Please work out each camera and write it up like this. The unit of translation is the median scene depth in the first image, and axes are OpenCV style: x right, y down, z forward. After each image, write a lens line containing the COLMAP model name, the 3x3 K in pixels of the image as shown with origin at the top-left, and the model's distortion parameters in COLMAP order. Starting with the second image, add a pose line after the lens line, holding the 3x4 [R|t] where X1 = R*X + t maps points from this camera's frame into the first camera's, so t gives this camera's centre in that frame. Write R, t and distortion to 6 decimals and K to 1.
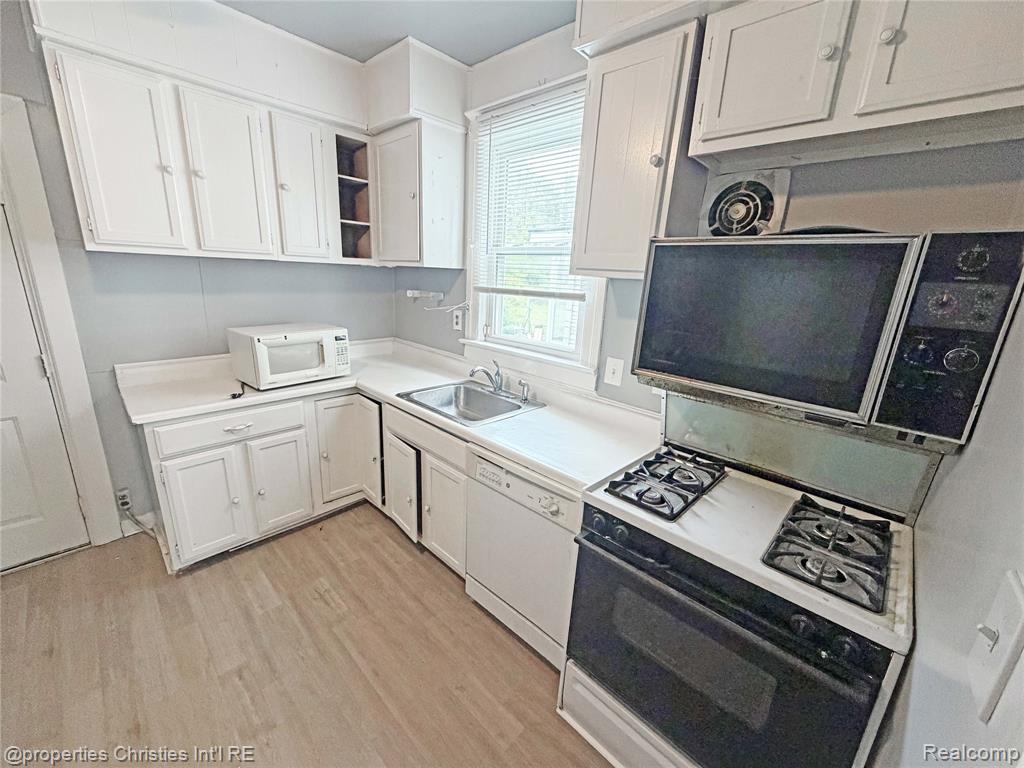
lens RADIAL K [[407.4, 0, 510.3], [0, 407.4, 384.3], [0, 0, 1]] dist [0.002064, -0.000713]
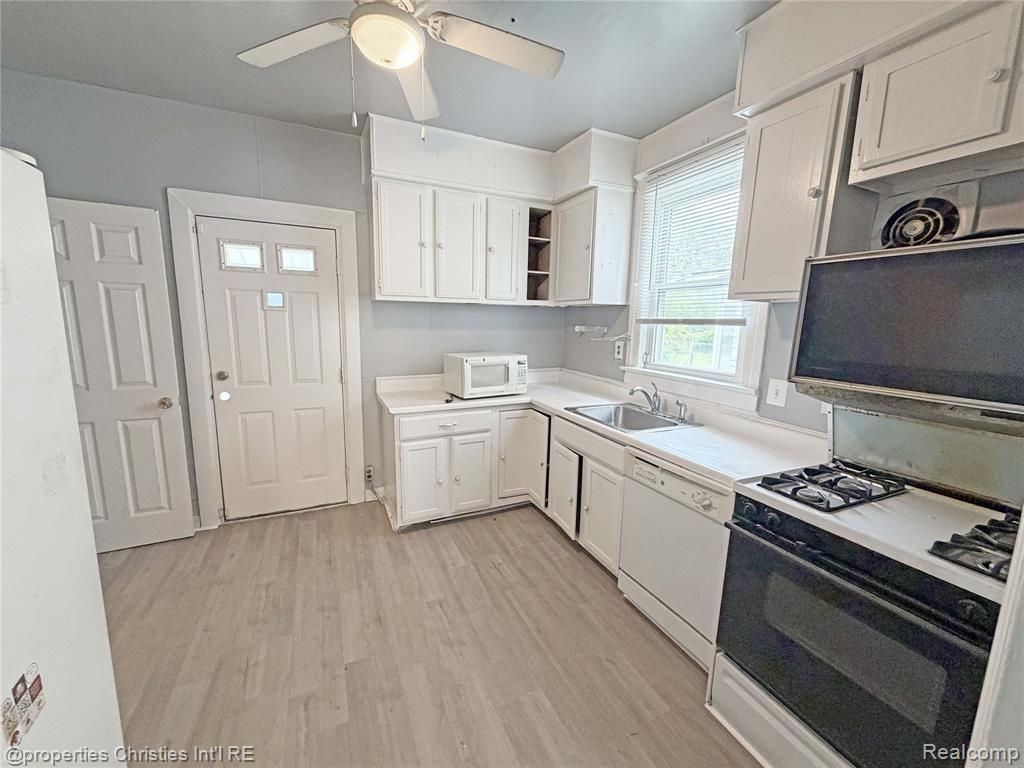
lens RADIAL K [[407.4, 0, 509.9], [0, 407.4, 384.0], [0, 0, 1]] dist [0.002064, -0.000713]
pose [[0.930326, 0.029909, -0.365513, 0.005070], [-0.073309, 0.991720, -0.105443, 0.110430], [0.359333, 0.124891, 0.924815, -0.195510]]
